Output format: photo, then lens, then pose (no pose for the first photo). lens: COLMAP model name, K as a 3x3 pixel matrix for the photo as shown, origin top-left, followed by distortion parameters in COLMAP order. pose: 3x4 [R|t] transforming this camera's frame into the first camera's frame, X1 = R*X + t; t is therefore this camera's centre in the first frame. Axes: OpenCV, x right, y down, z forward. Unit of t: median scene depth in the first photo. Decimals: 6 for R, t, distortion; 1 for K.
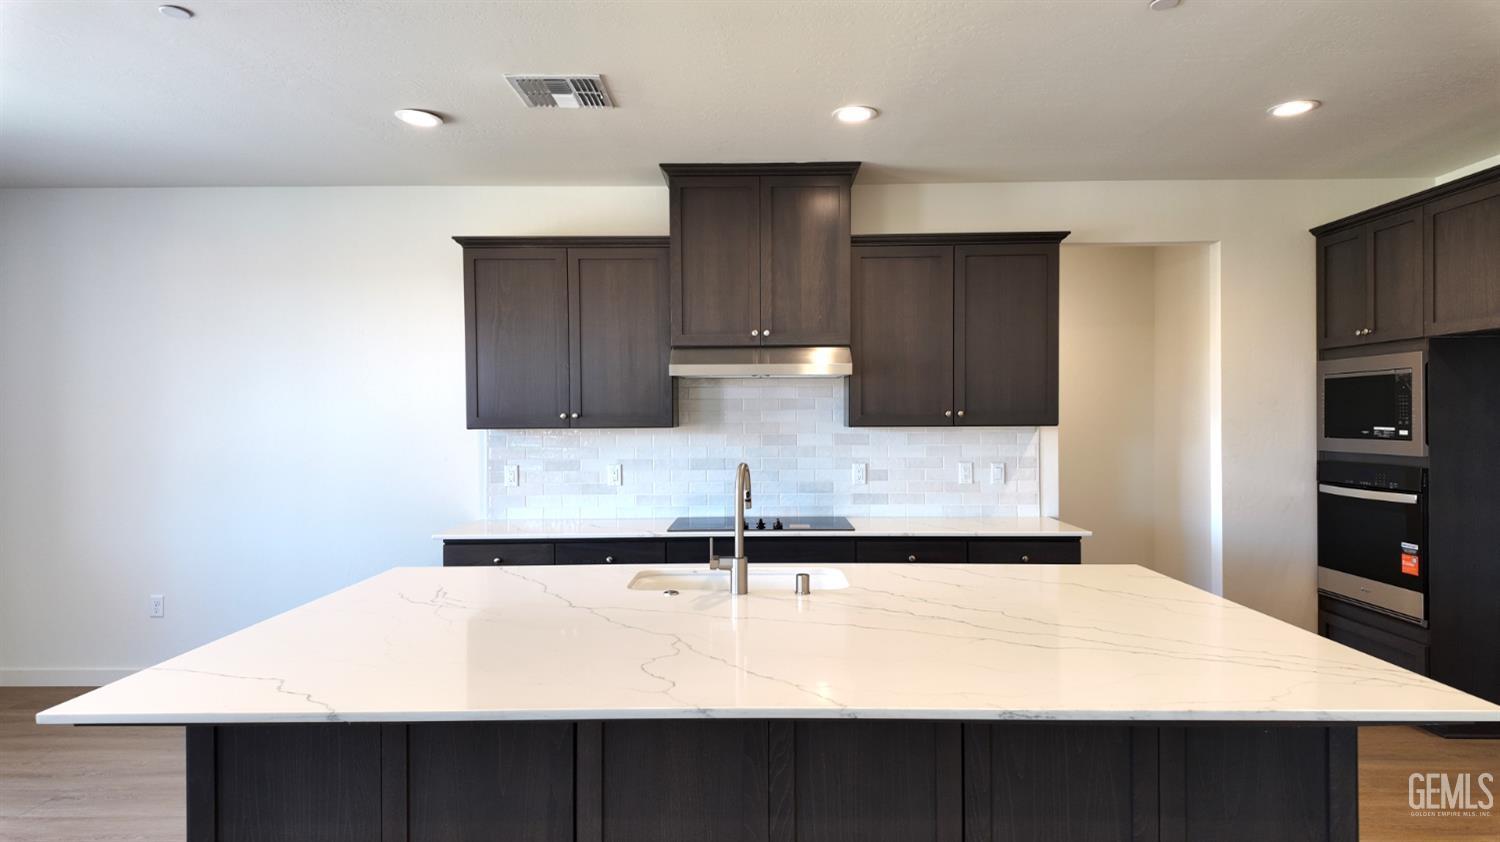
lens RADIAL K [[854.3, 0, 753.8], [0, 854.3, 422.6], [0, 0, 1]] dist [0.000290, -0.000433]
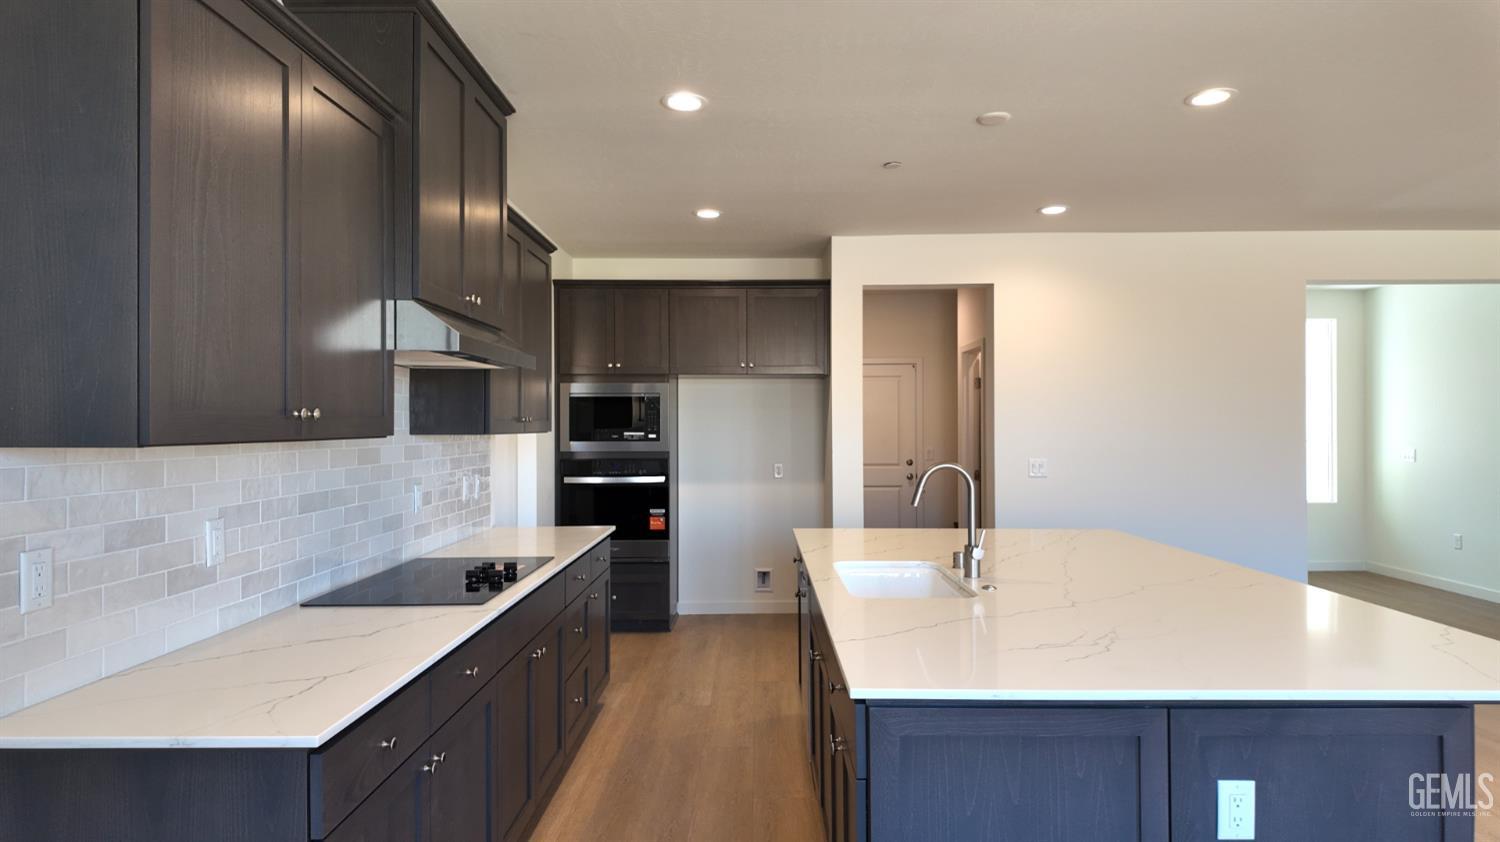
lens RADIAL K [[854.3, 0, 753.8], [0, 854.3, 422.6], [0, 0, 1]] dist [0.000290, -0.000433]
pose [[-0.005936, 0.009896, 0.999933, -0.735575], [0.012923, 0.999868, -0.009819, 0.005172], [-0.999899, 0.012864, -0.006063, 0.821482]]
